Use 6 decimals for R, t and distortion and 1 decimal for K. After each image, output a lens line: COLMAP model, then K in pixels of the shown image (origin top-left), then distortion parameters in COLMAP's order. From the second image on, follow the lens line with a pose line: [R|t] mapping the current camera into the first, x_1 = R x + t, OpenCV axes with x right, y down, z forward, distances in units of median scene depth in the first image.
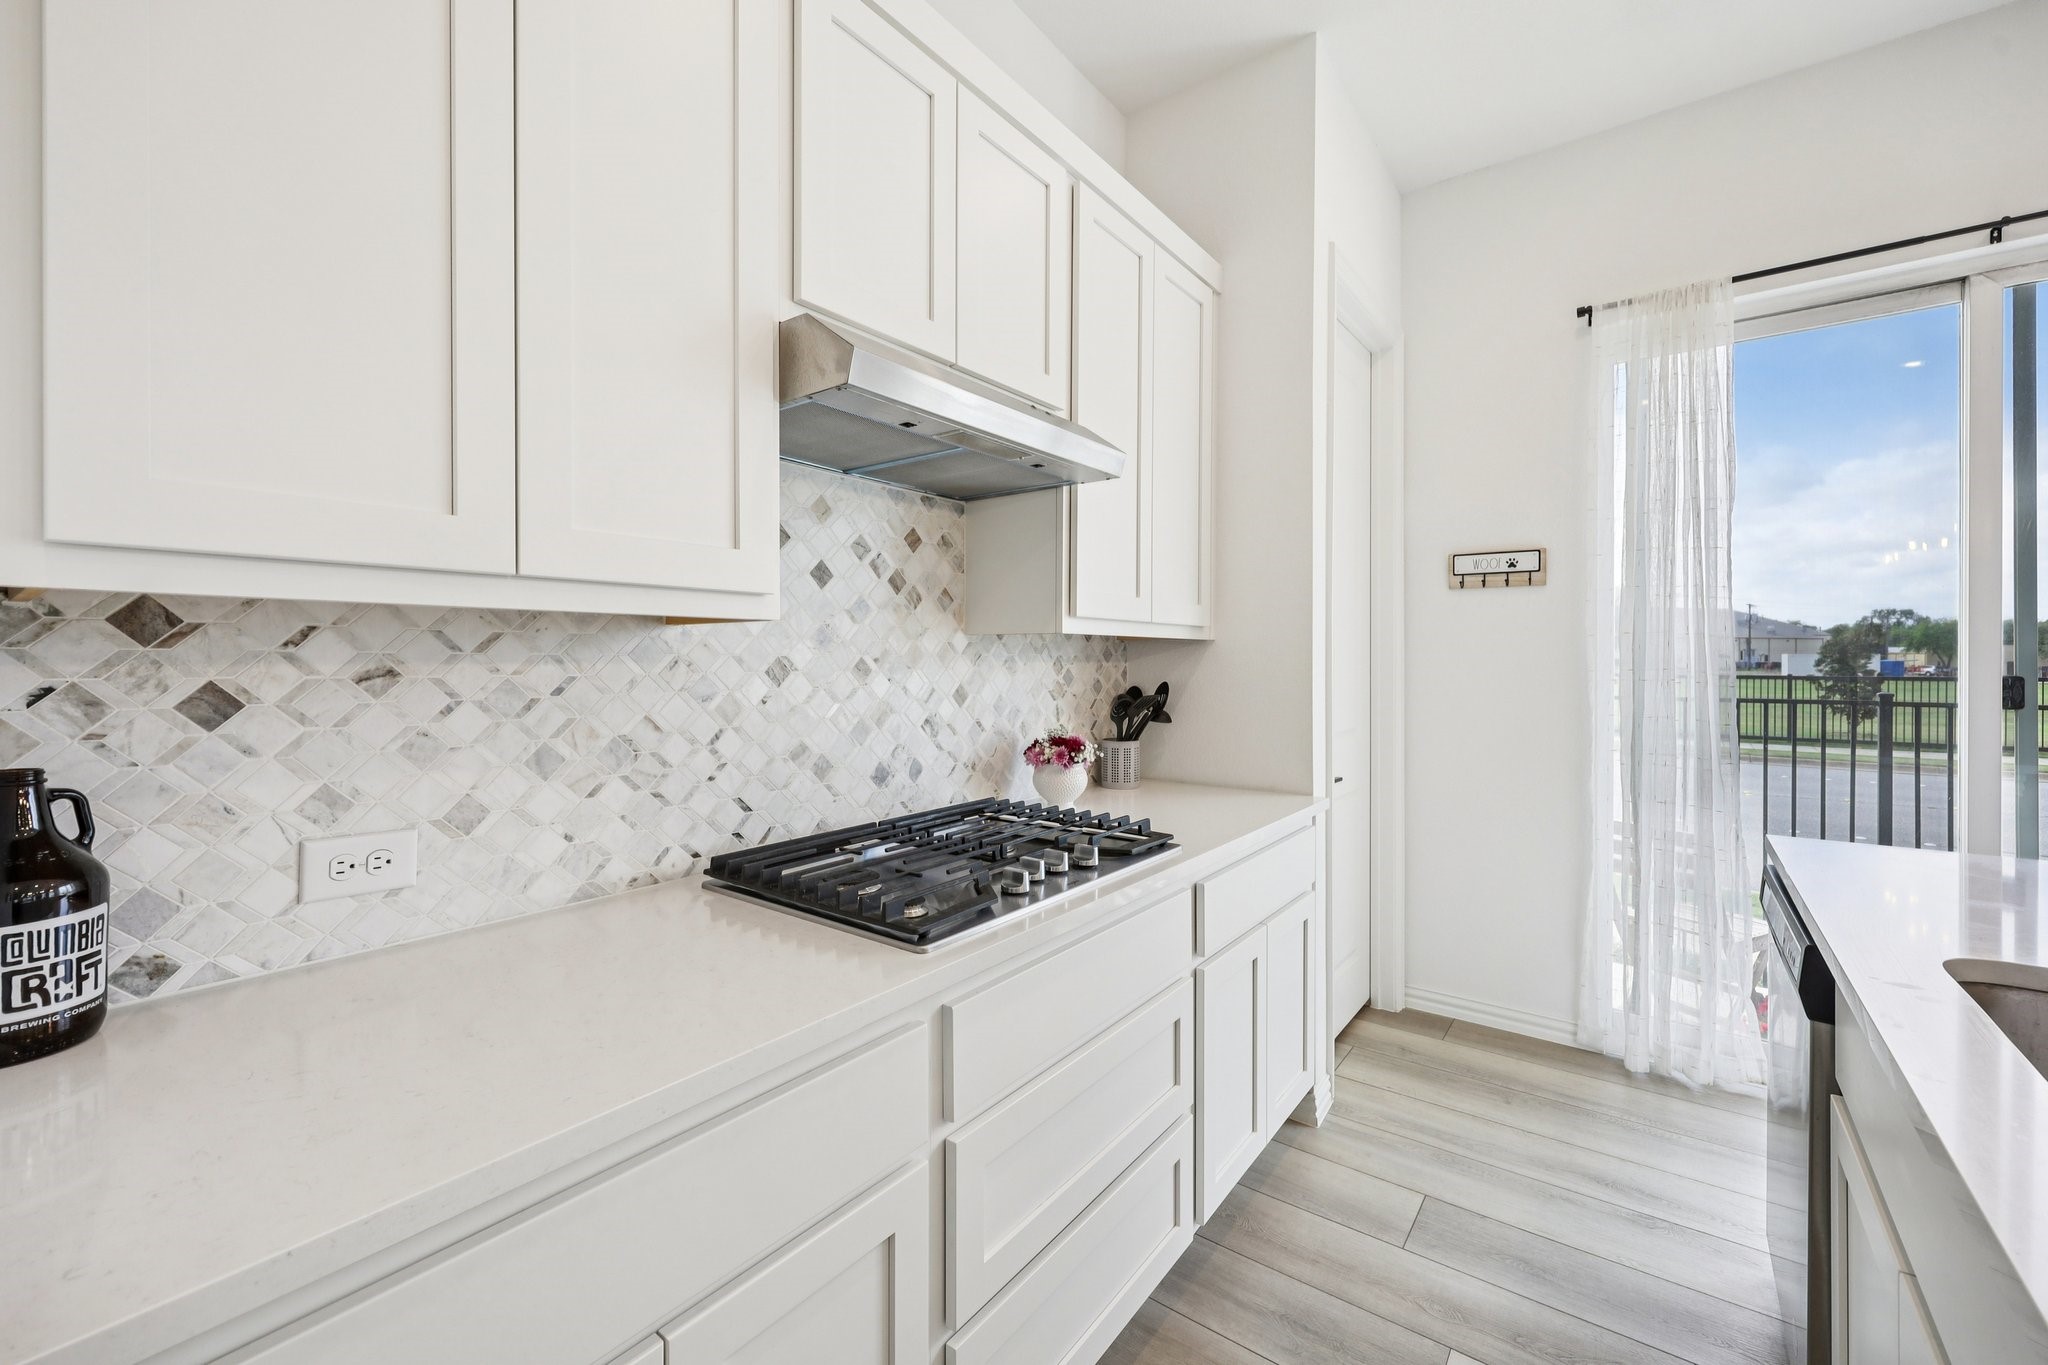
lens RADIAL K [[825.9, 0, 1026.8], [0, 825.9, 662.1], [0, 0, 1]] dist [-0.003532, -0.000214]
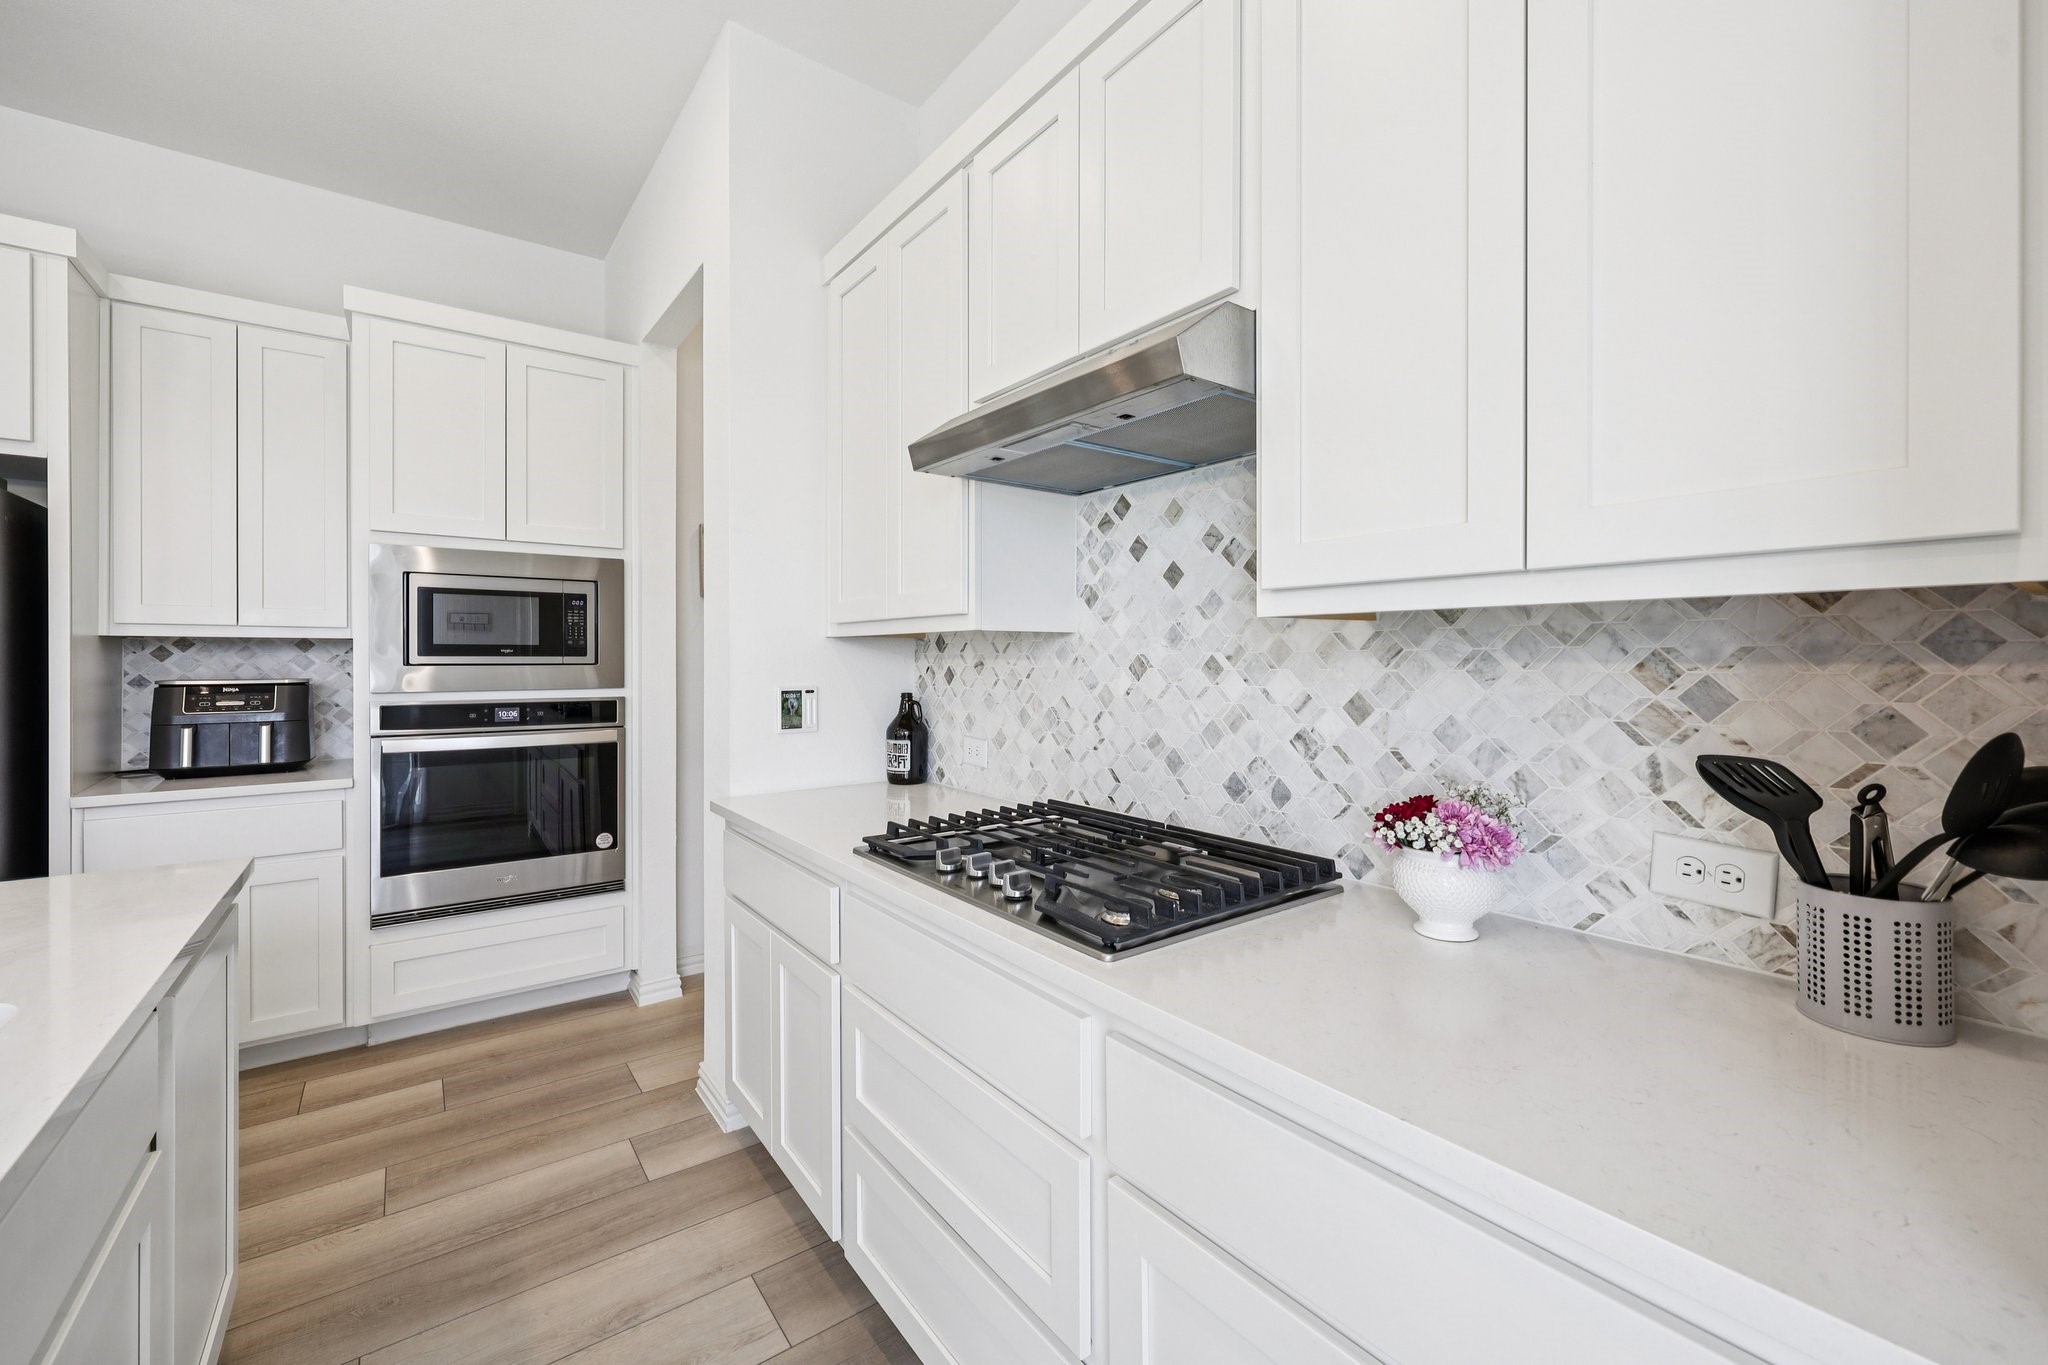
lens RADIAL K [[825.9, 0, 1026.3], [0, 825.9, 651.8], [0, 0, 1]] dist [-0.003532, -0.000214]
pose [[-0.276589, -0.002939, -0.960984, 0.806227], [0.001216, 0.999993, -0.003408, -0.006563], [0.960988, -0.002111, -0.276583, 1.120262]]
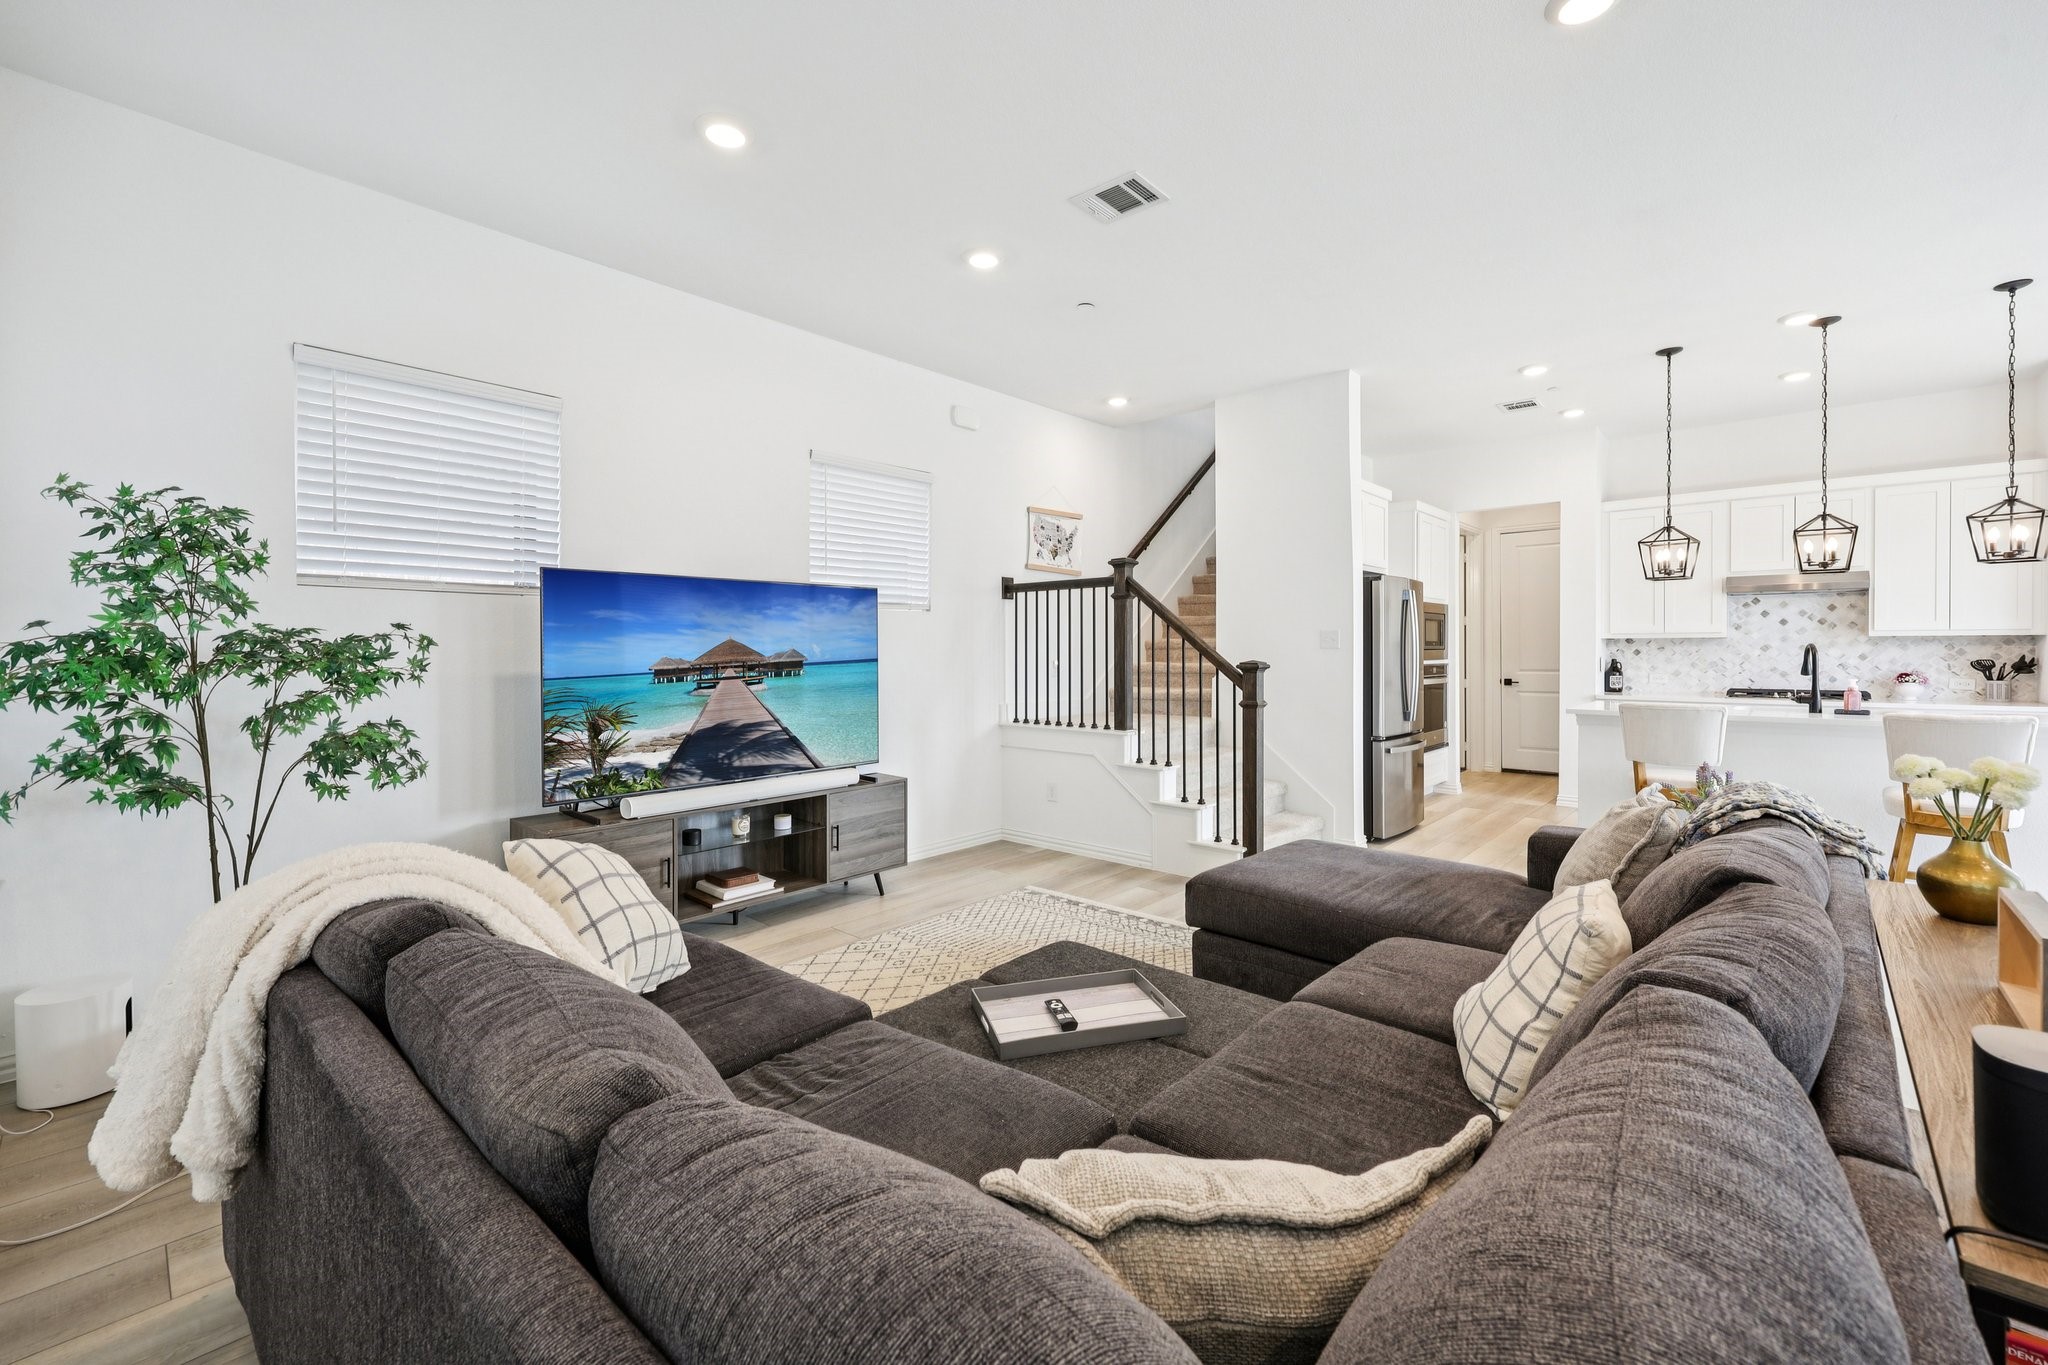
lens RADIAL K [[825.9, 0, 1019.5], [0, 825.9, 649.6], [0, 0, 1]] dist [-0.003532, -0.000214]
pose [[-0.109654, 0.000751, -0.993970, 3.841231], [0.001336, 0.999999, 0.000608, 0.010207], [0.993969, -0.001261, -0.109655, -2.025444]]
